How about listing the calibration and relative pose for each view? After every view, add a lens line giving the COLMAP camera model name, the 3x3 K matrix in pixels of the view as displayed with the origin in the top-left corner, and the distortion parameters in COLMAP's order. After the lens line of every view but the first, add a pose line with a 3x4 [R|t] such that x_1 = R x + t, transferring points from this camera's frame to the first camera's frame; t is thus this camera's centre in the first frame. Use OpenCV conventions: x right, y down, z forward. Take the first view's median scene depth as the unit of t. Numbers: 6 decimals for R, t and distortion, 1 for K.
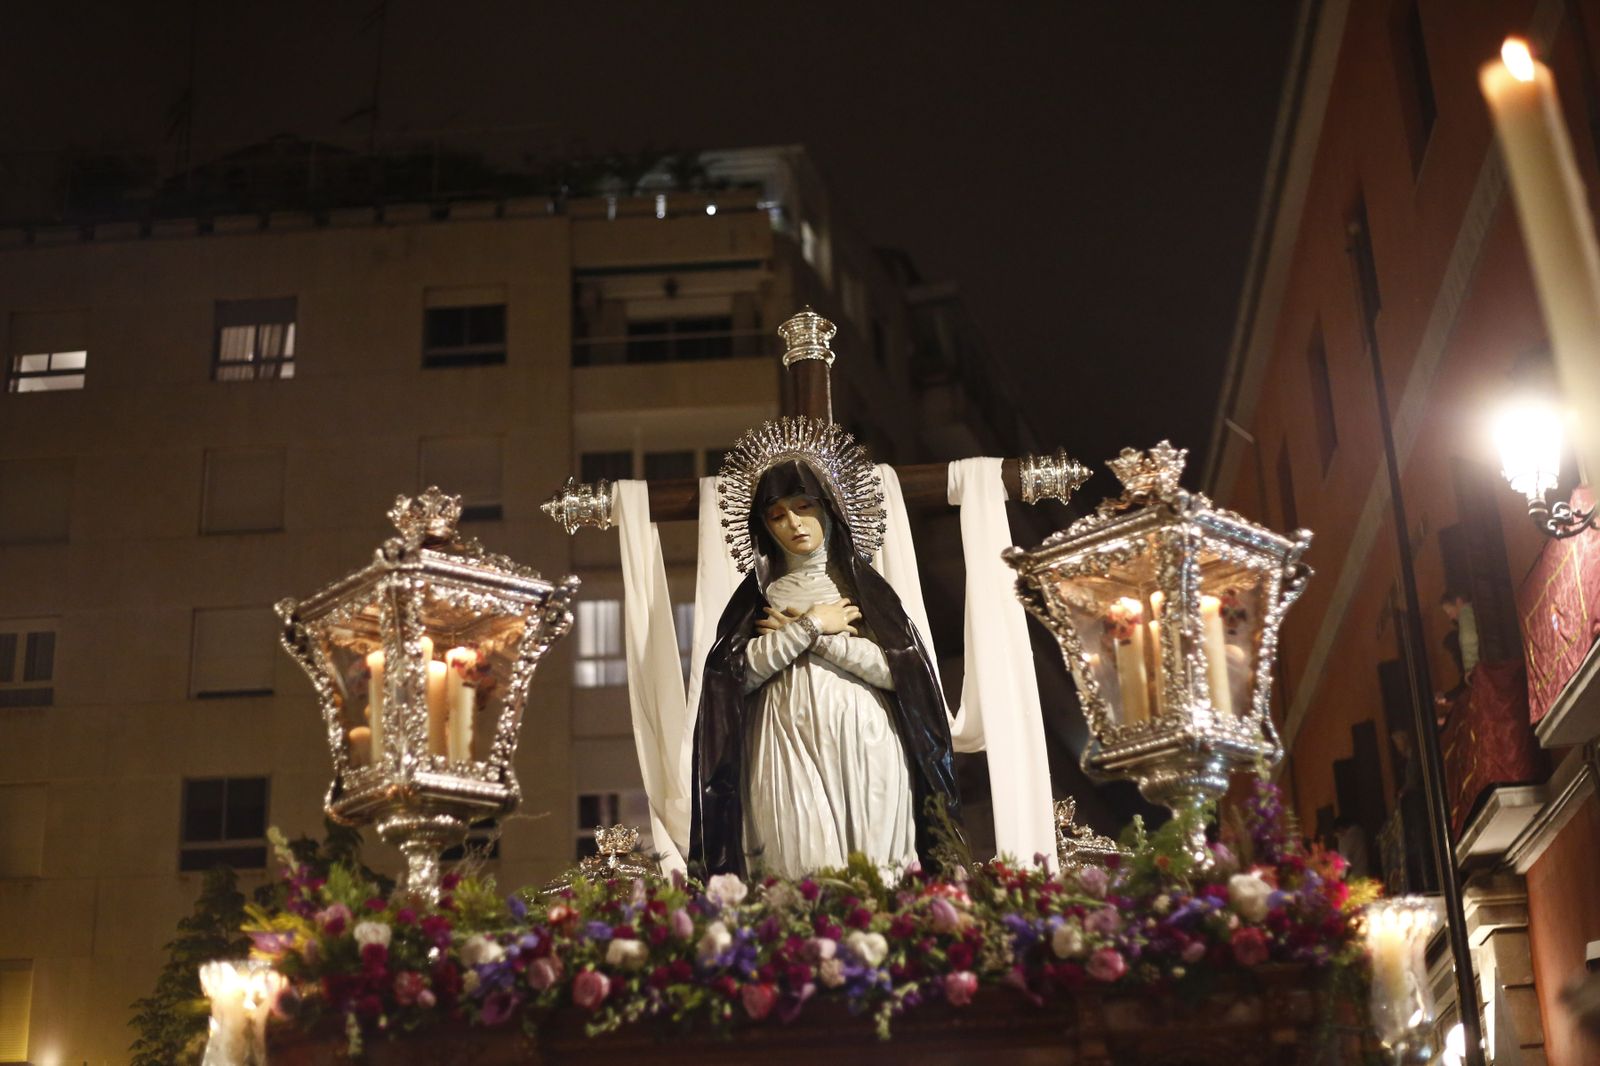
lens RADIAL K [[2423.9, 0, 800.0], [0, 2423.9, 533.0], [0, 0, 1]] dist [-0.112855, 0.037672]
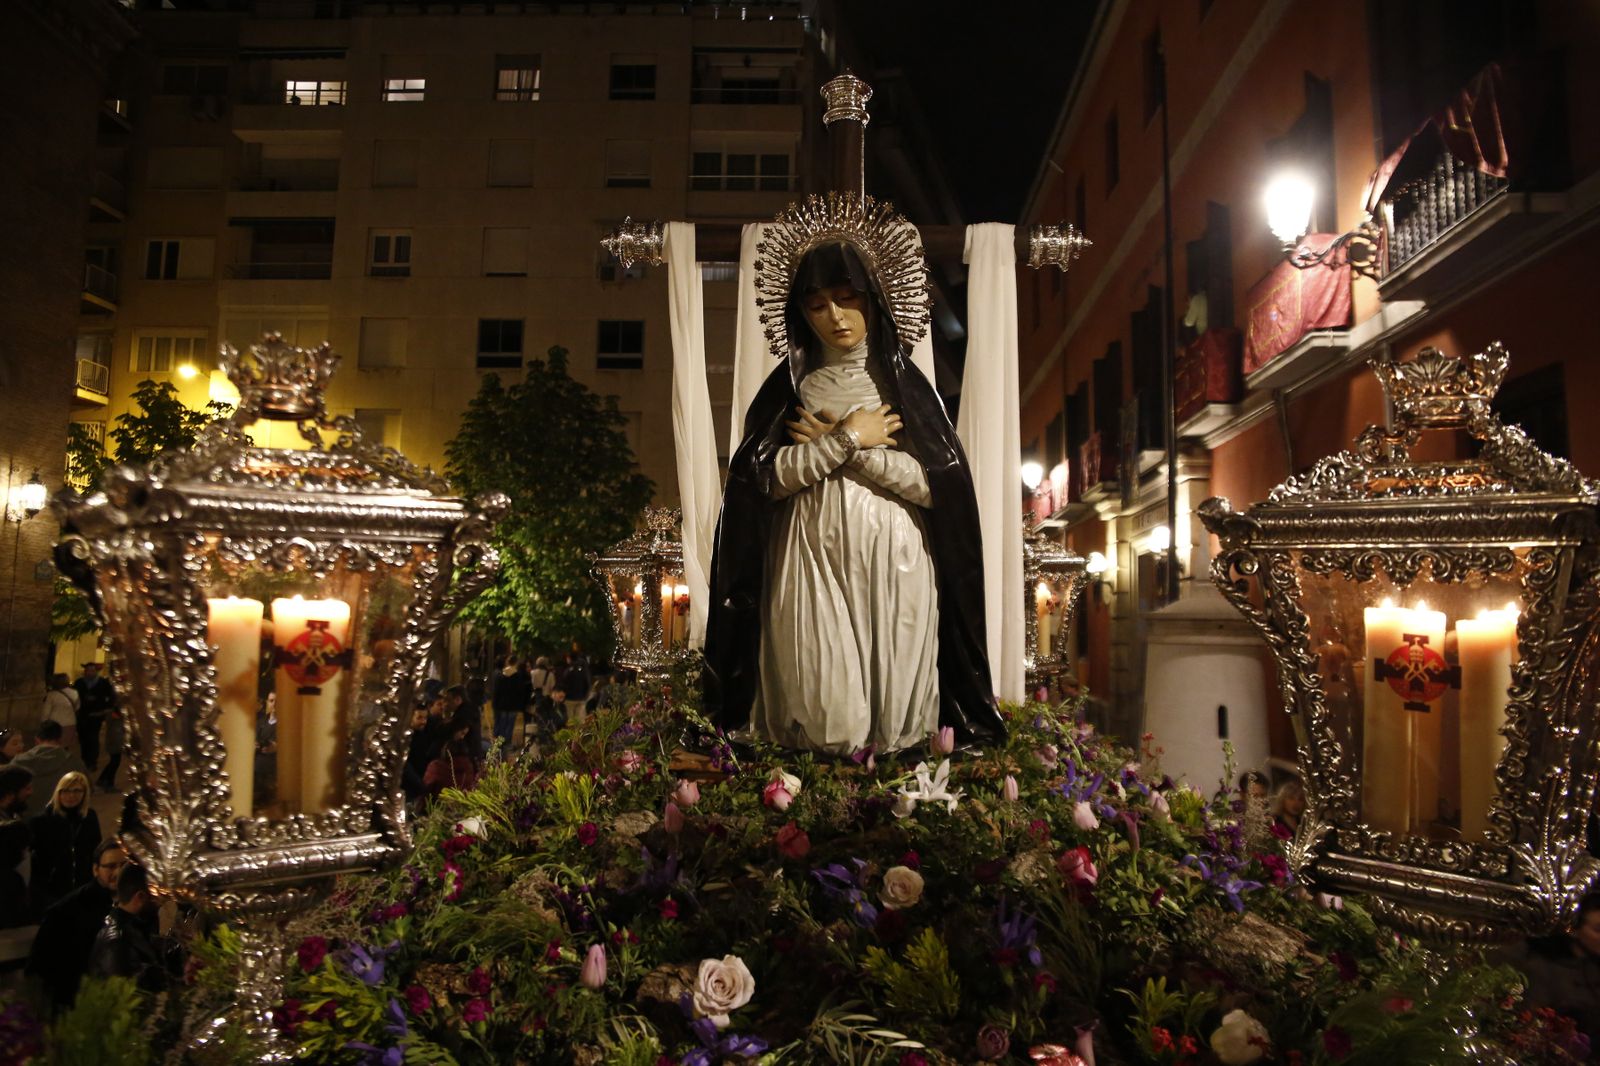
lens RADIAL K [[1099.3, 0, 807.4], [0, 1099.3, 532.4], [0, 0, 1]] dist [-0.110533, 0.095343]
pose [[0.998004, 0.059807, 0.020292, -0.004480], [-0.063139, 0.952162, 0.299001, -0.013332], [-0.001439, -0.299685, 0.954037, 0.161002]]
